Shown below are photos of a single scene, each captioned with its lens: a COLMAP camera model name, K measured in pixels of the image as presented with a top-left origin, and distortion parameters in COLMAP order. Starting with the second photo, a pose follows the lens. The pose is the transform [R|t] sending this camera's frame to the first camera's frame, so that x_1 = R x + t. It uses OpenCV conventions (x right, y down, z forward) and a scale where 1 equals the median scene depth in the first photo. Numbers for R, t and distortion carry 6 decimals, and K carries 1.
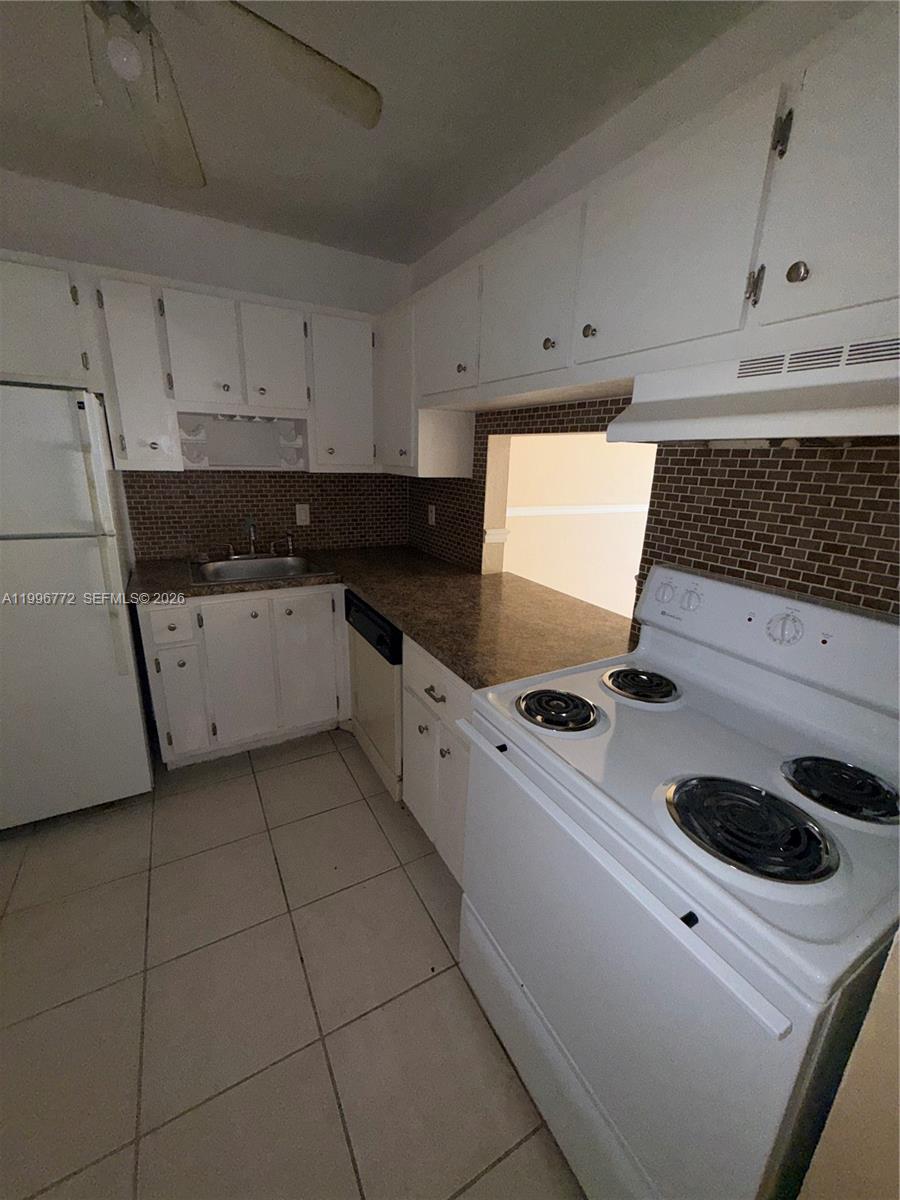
lens RADIAL K [[480.4, 0, 450.0], [0, 480.4, 600.0], [0, 0, 1]] dist [-0.000180, -0.000134]
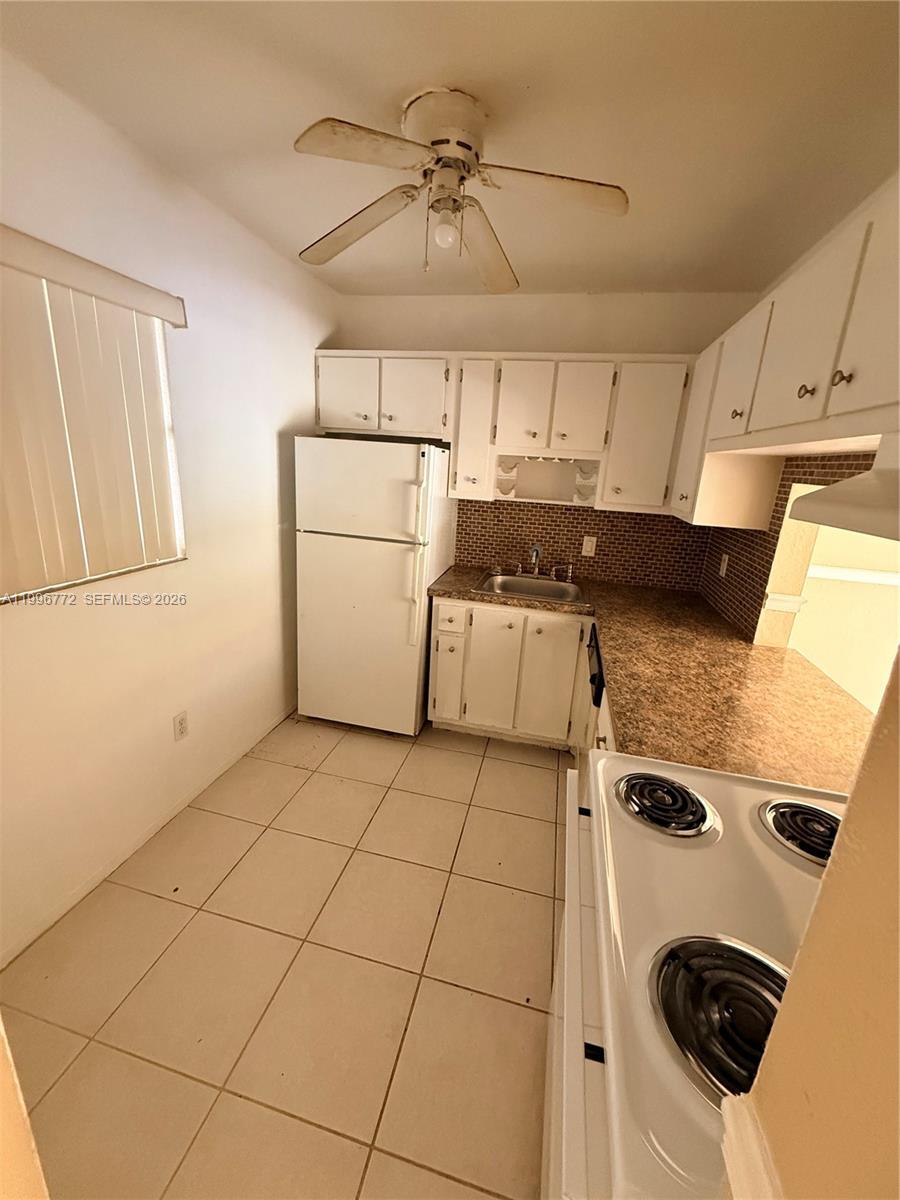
lens RADIAL K [[480.4, 0, 450.0], [0, 480.4, 600.0], [0, 0, 1]] dist [-0.000180, -0.000134]
pose [[0.733421, 0.201985, -0.649073, 0.228672], [-0.228524, 0.972524, 0.044419, -0.048355], [0.640211, 0.115751, 0.759428, 0.009346]]
